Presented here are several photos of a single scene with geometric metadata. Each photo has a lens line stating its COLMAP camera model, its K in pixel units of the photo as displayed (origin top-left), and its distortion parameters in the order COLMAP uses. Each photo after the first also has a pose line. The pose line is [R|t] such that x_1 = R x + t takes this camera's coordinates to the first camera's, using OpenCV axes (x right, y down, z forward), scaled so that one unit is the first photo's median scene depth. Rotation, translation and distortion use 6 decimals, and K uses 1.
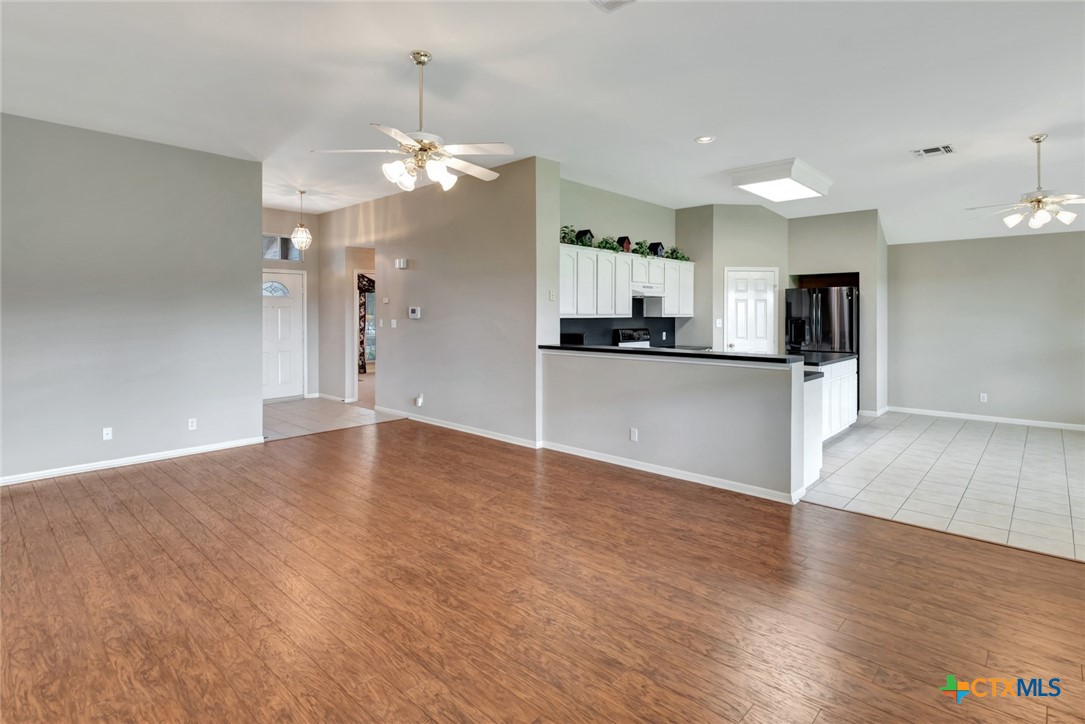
lens RADIAL K [[553.9, 0, 548.0], [0, 553.9, 320.9], [0, 0, 1]] dist [-0.004341, -0.002254]
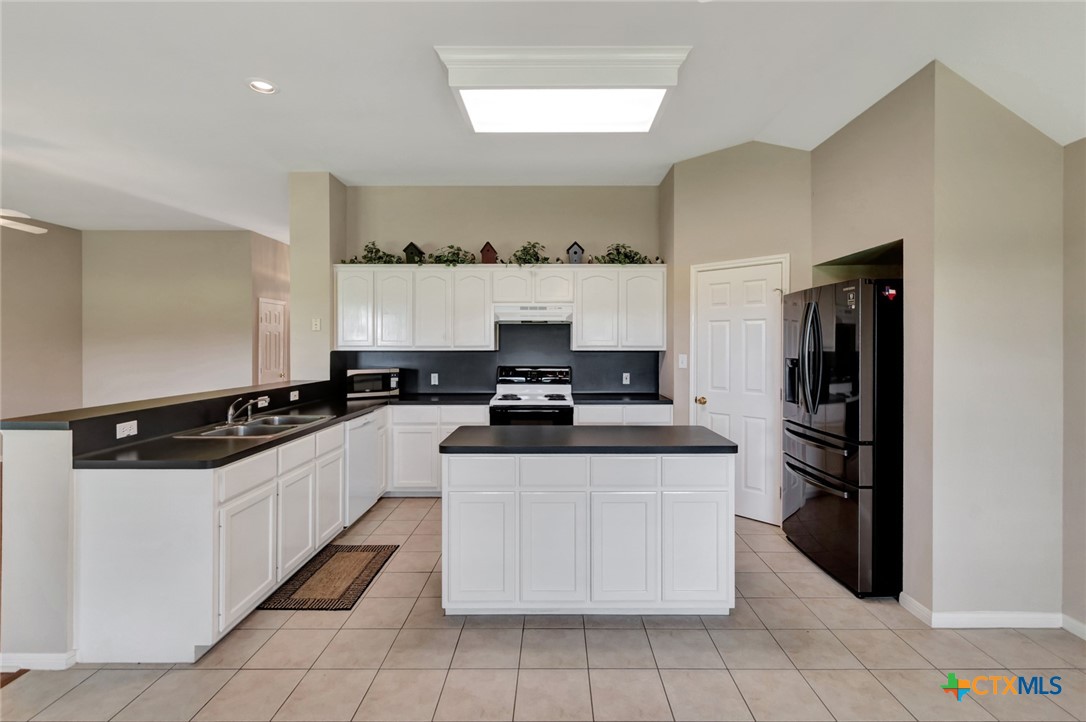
lens RADIAL K [[503.2, 0, 546.6], [0, 503.2, 342.6], [0, 0, 1]] dist [0.004669, -0.003476]
pose [[0.664111, -0.007497, -0.747597, 0.830035], [-0.006570, 0.999853, -0.015862, -0.008357], [0.747605, 0.015445, 0.663964, 0.722535]]
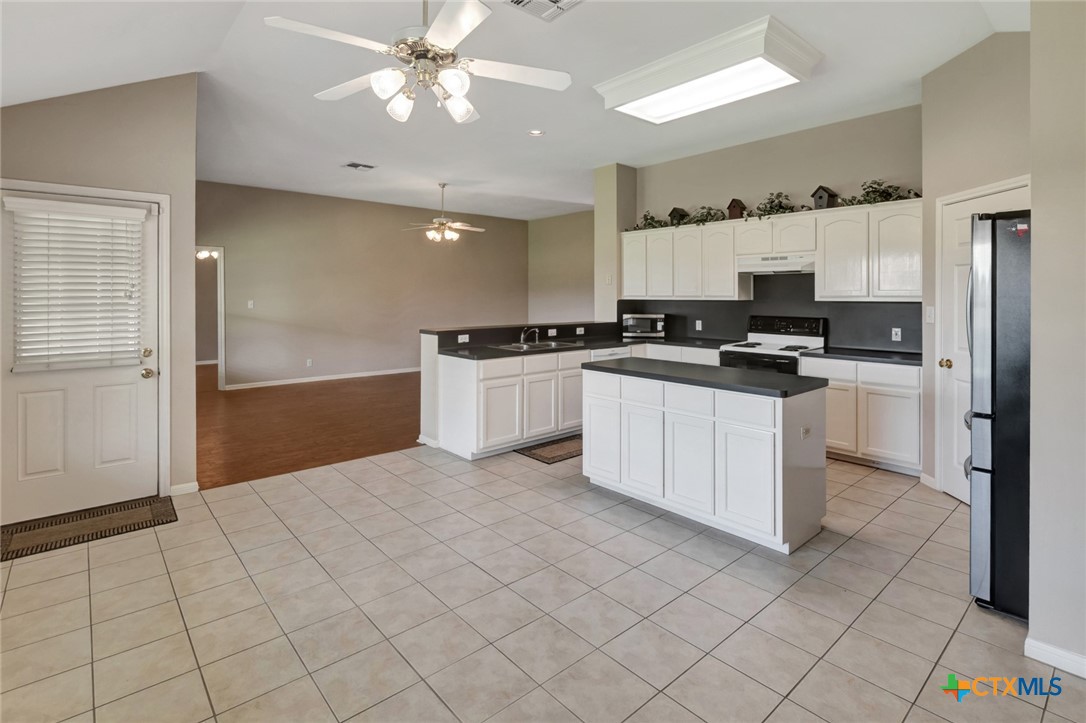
lens RADIAL K [[515.3, 0, 530.4], [0, 515.3, 295.4], [0, 0, 1]] dist [0.000516, -0.002582]
pose [[-0.131681, -0.002270, -0.991290, 1.092791], [-0.011596, 0.999932, -0.000749, -0.011319], [0.991224, 0.011397, -0.131698, 0.955609]]
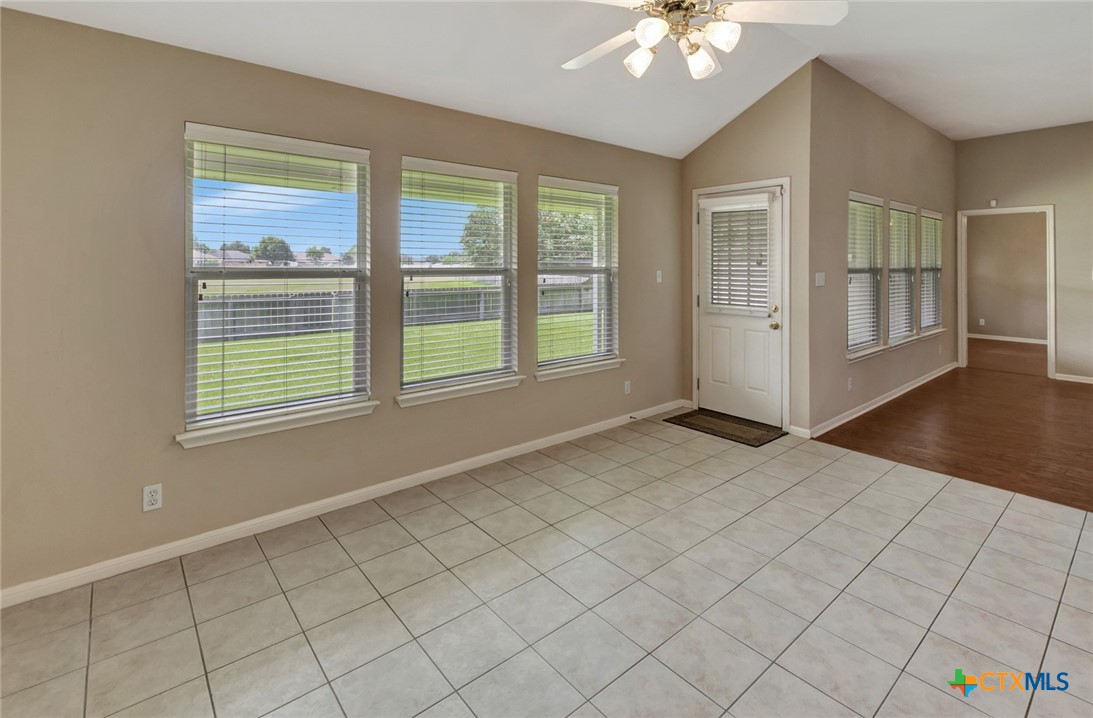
lens RADIAL K [[506.4, 0, 567.0], [0, 506.4, 262.5], [0, 0, 1]] dist [0.004669, -0.003476]
pose [[-0.992234, -0.001351, 0.124381, 0.771667], [-0.000490, 0.999976, 0.006947, -0.011087], [-0.124387, 0.006832, -0.992210, 1.184460]]
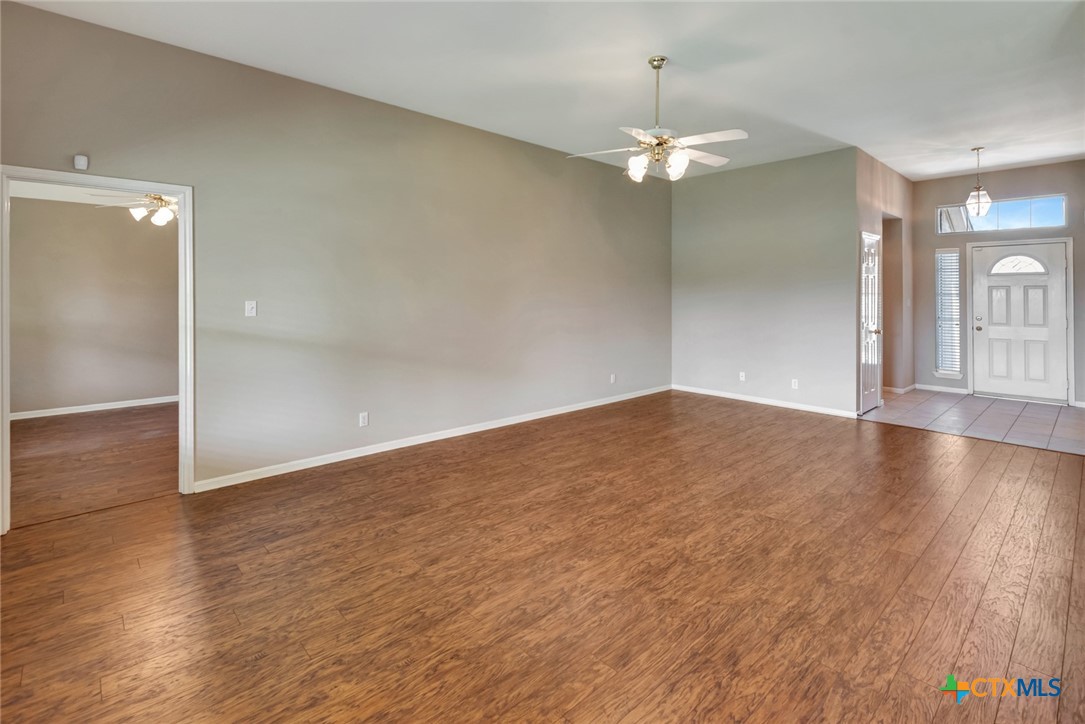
lens RADIAL K [[502.7, 0, 547.5], [0, 502.7, 300.3], [0, 0, 1]] dist [0.004669, -0.003476]
pose [[-0.083079, 0.014645, -0.996435, 0.462832], [-0.016701, 0.999731, 0.016086, -0.007241], [0.996403, 0.017978, -0.082812, 0.495753]]
